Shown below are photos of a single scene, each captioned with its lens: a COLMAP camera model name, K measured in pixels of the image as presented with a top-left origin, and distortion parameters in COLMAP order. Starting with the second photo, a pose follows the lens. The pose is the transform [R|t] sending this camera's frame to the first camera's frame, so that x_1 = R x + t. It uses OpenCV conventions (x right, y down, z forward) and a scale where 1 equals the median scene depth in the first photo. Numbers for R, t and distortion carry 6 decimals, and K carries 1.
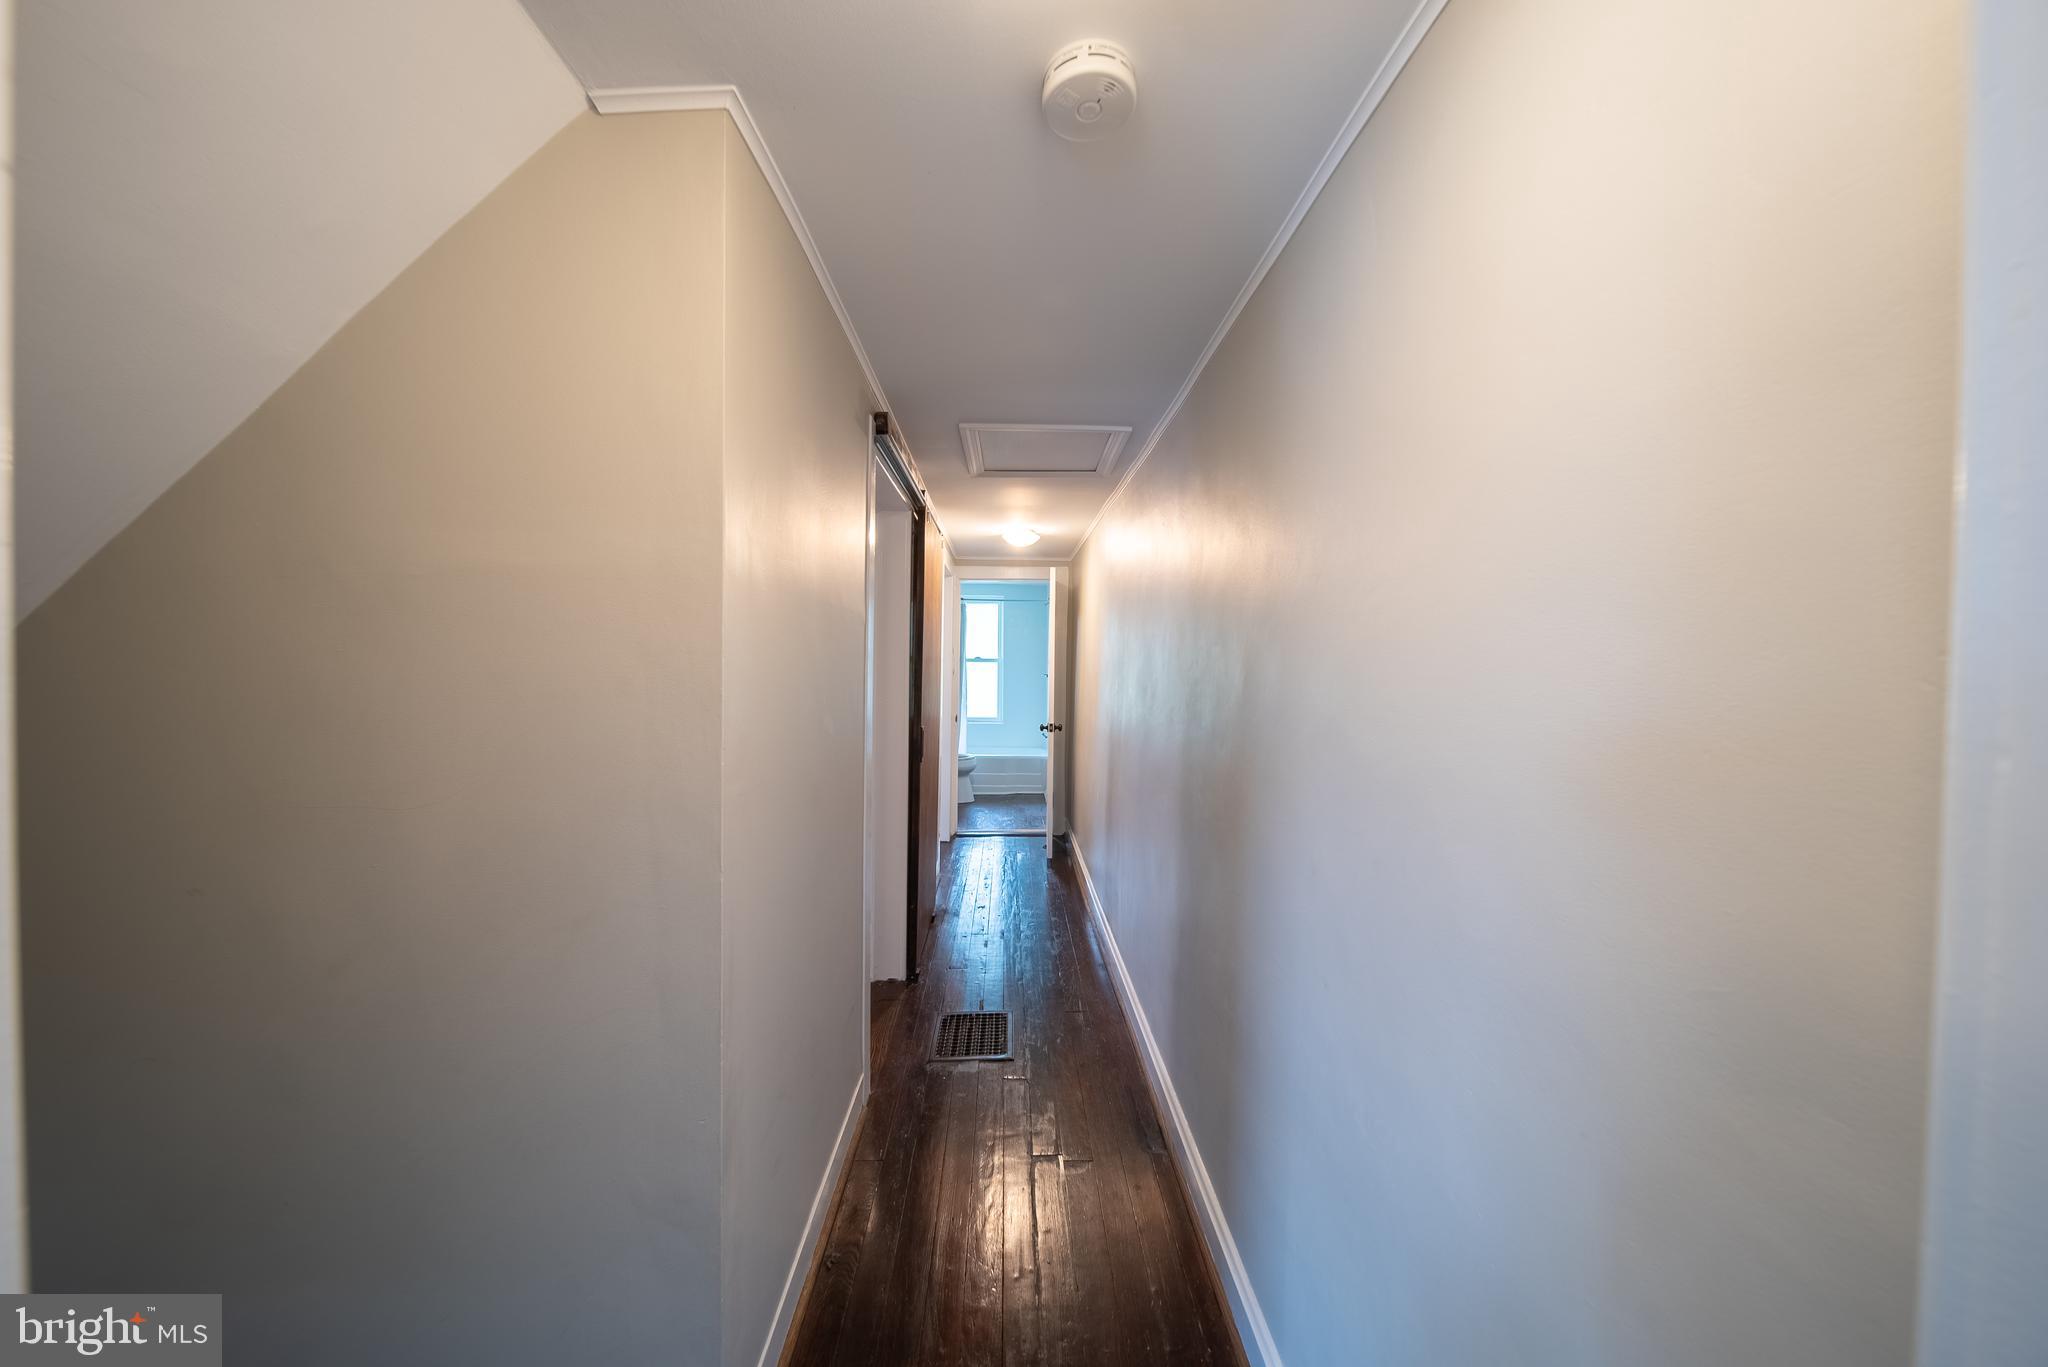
lens RADIAL K [[714.4, 0, 1023.7], [0, 714.4, 671.7], [0, 0, 1]] dist [-0.003426, -0.000122]
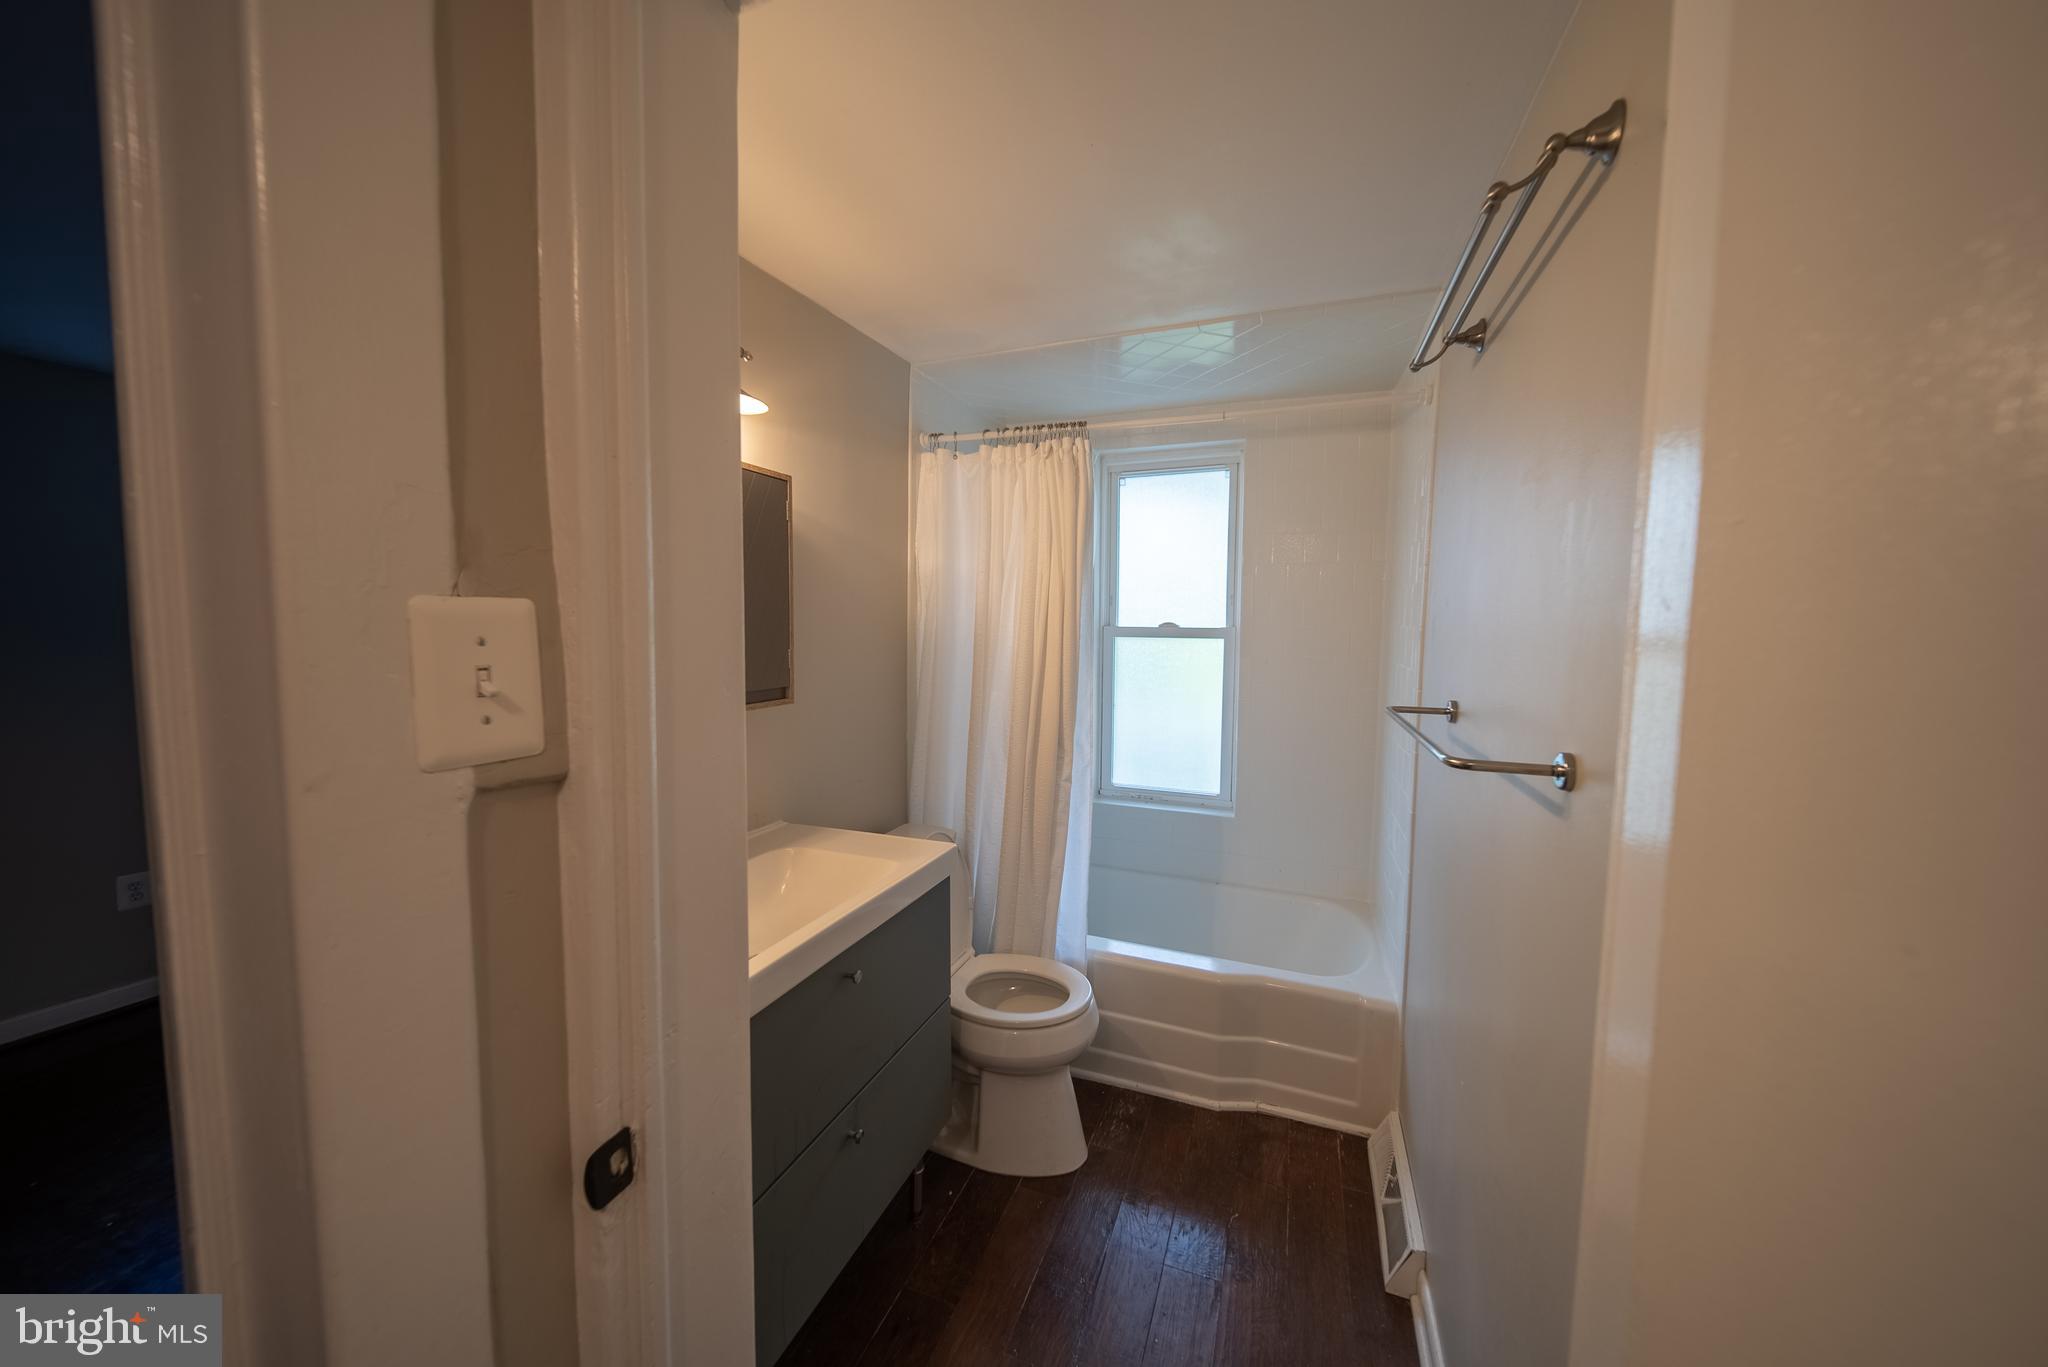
lens RADIAL K [[714.4, 0, 1019.2], [0, 714.4, 680.7], [0, 0, 1]] dist [-0.003426, -0.000122]
pose [[0.922301, 0.026241, -0.385579, 0.007108], [-0.005295, 0.998456, 0.055287, -0.011229], [0.386435, -0.048950, 0.921017, 0.640521]]
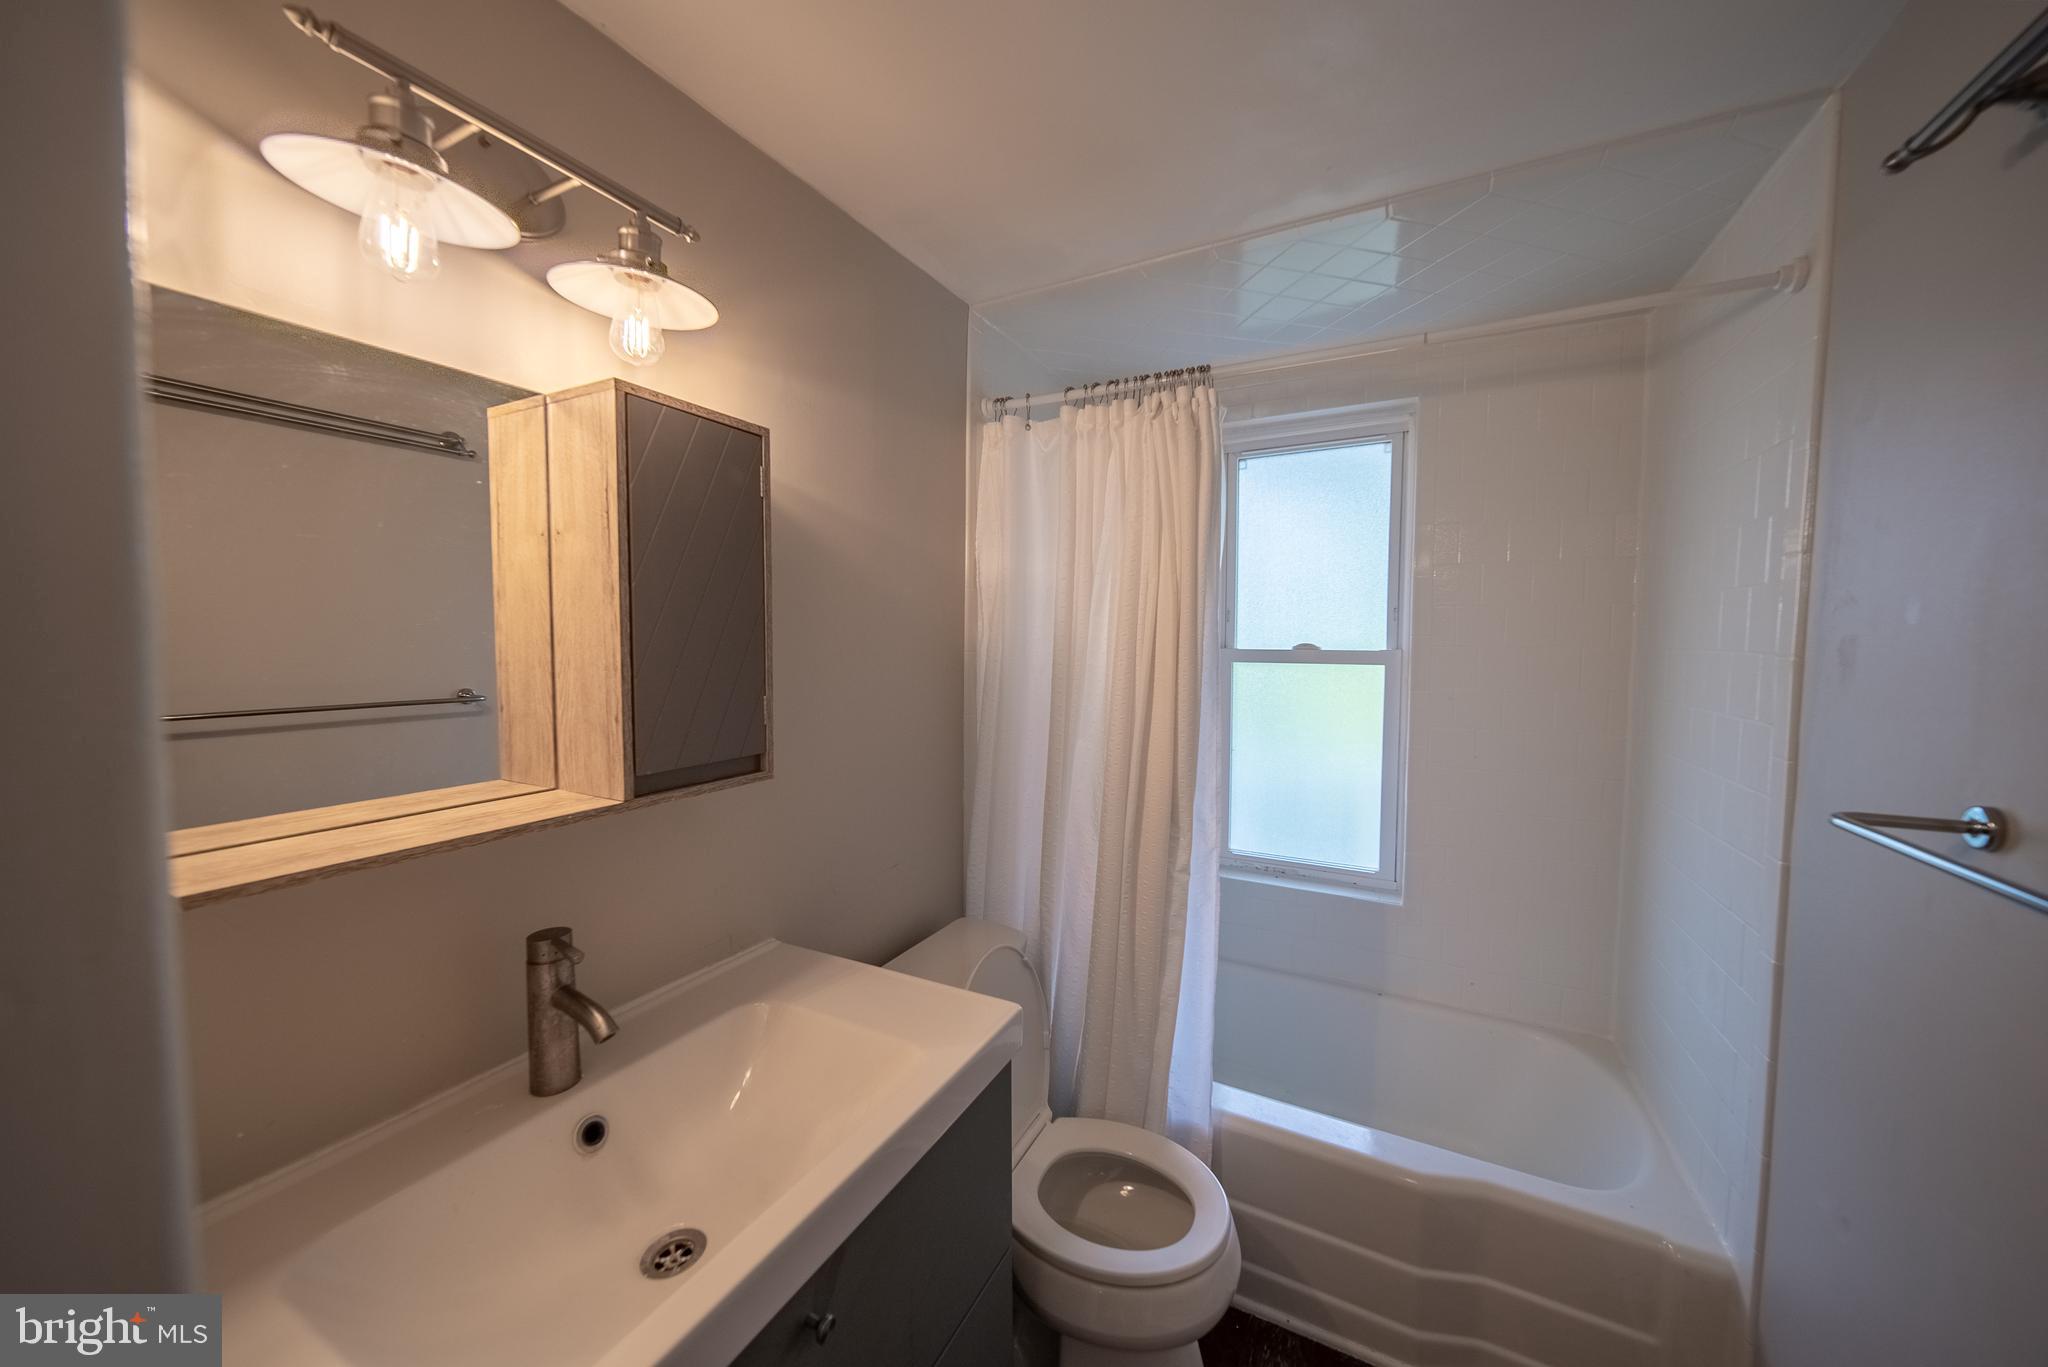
lens RADIAL K [[714.4, 0, 1020.0], [0, 714.4, 679.4], [0, 0, 1]] dist [-0.003426, -0.000122]
pose [[0.872726, 0.017159, -0.487909, -0.025626], [-0.002116, 0.999506, 0.031366, -0.015723], [0.488206, -0.026342, 0.872331, 0.708990]]
